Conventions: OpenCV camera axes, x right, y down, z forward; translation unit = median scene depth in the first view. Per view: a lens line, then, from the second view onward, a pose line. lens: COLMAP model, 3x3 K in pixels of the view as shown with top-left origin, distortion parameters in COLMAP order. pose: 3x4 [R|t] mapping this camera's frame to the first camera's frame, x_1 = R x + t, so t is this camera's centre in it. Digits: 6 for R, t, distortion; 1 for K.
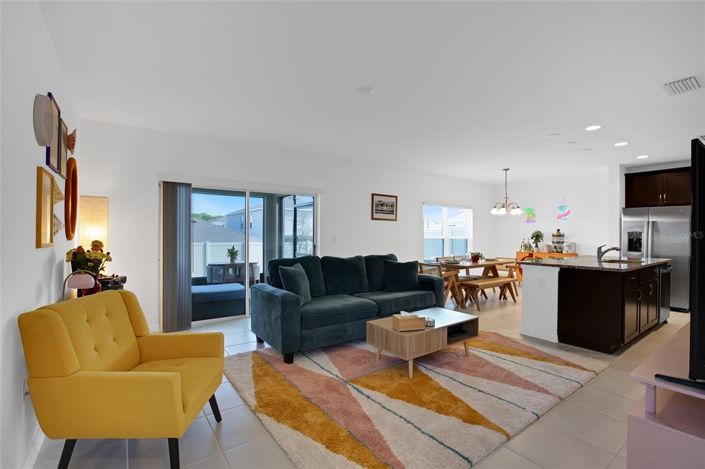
lens RADIAL K [[324.5, 0, 354.1], [0, 324.5, 235.3], [0, 0, 1]] dist [-0.002244, 0.000929]
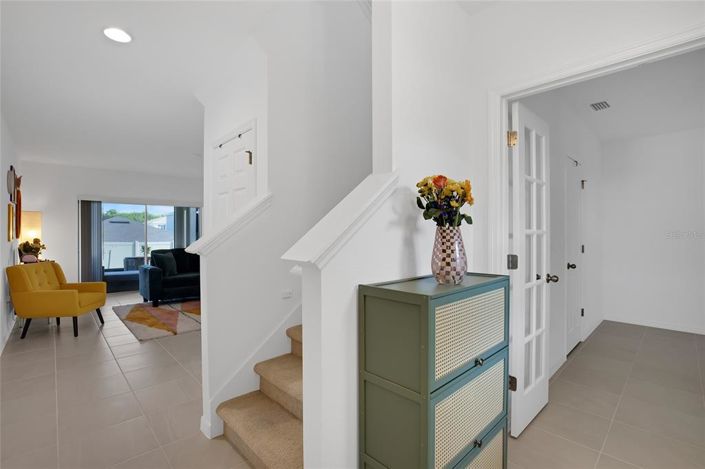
lens RADIAL K [[324.5, 0, 351.0], [0, 324.5, 234.6], [0, 0, 1]] dist [-0.002244, 0.000929]
pose [[0.991982, -0.004662, 0.126294, 0.697899], [0.004808, 0.999988, -0.000849, 0.003631], [-0.126289, 0.001449, 0.991992, -0.982206]]
